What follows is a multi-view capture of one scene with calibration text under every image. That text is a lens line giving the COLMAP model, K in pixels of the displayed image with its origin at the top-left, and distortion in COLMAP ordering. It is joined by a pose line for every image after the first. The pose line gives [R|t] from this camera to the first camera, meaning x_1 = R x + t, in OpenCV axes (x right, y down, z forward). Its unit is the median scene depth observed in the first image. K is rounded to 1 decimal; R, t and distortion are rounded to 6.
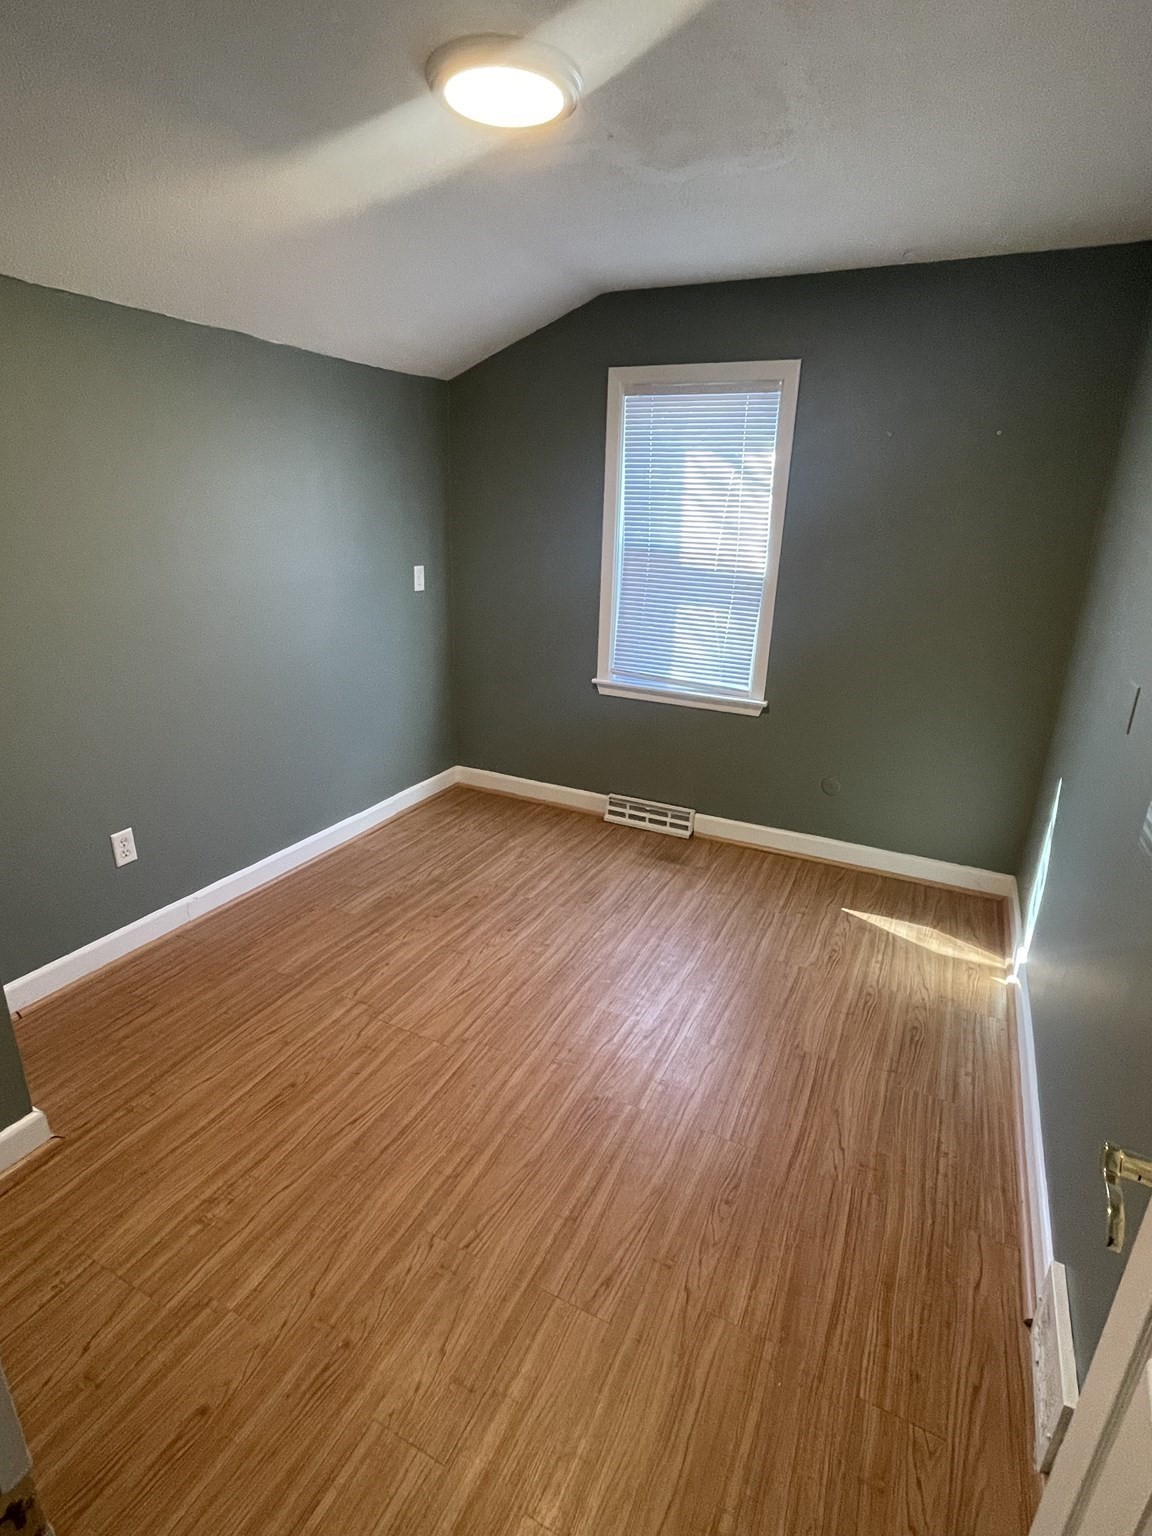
lens RADIAL K [[764.9, 0, 580.6], [0, 764.9, 758.6], [0, 0, 1]] dist [-0.000239, 0.000163]
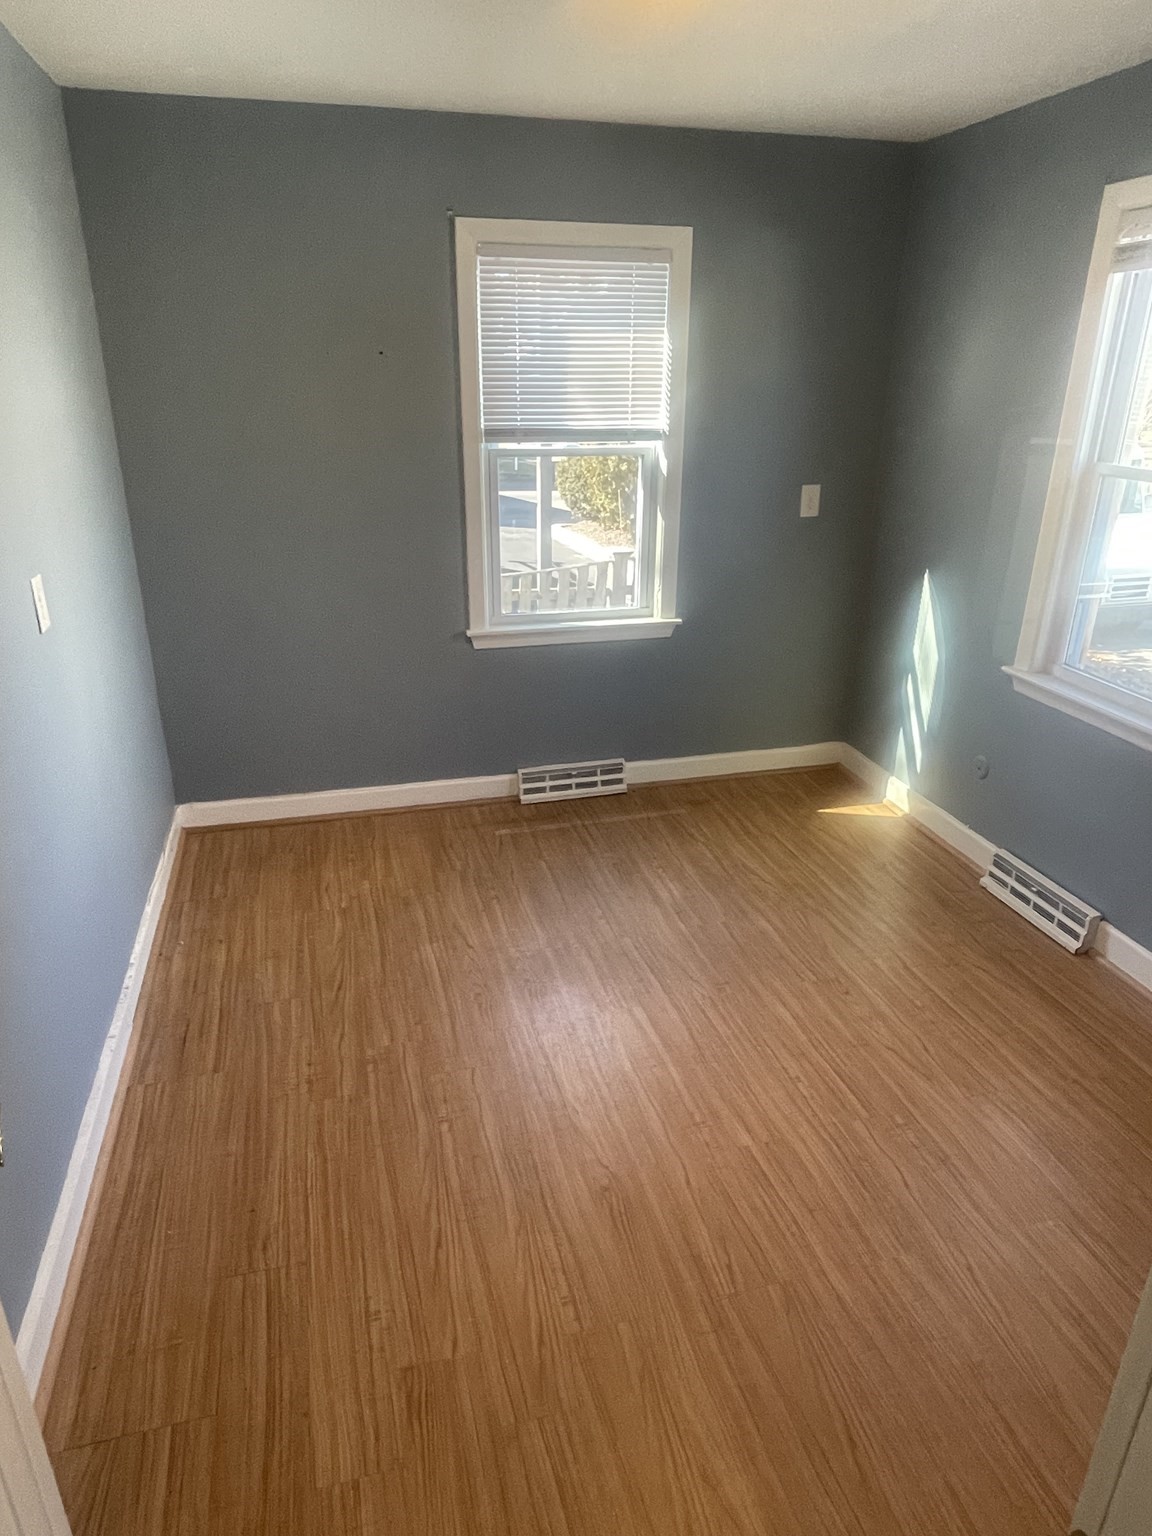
lens RADIAL K [[974.0, 0, 573.9], [0, 974.0, 777.7], [0, 0, 1]] dist [0.003717, 0.001479]
pose [[0.758388, -0.266431, 0.594863, -0.549422], [0.230806, 0.963280, 0.137187, -0.075169], [-0.609570, 0.033257, 0.792034, 0.166952]]
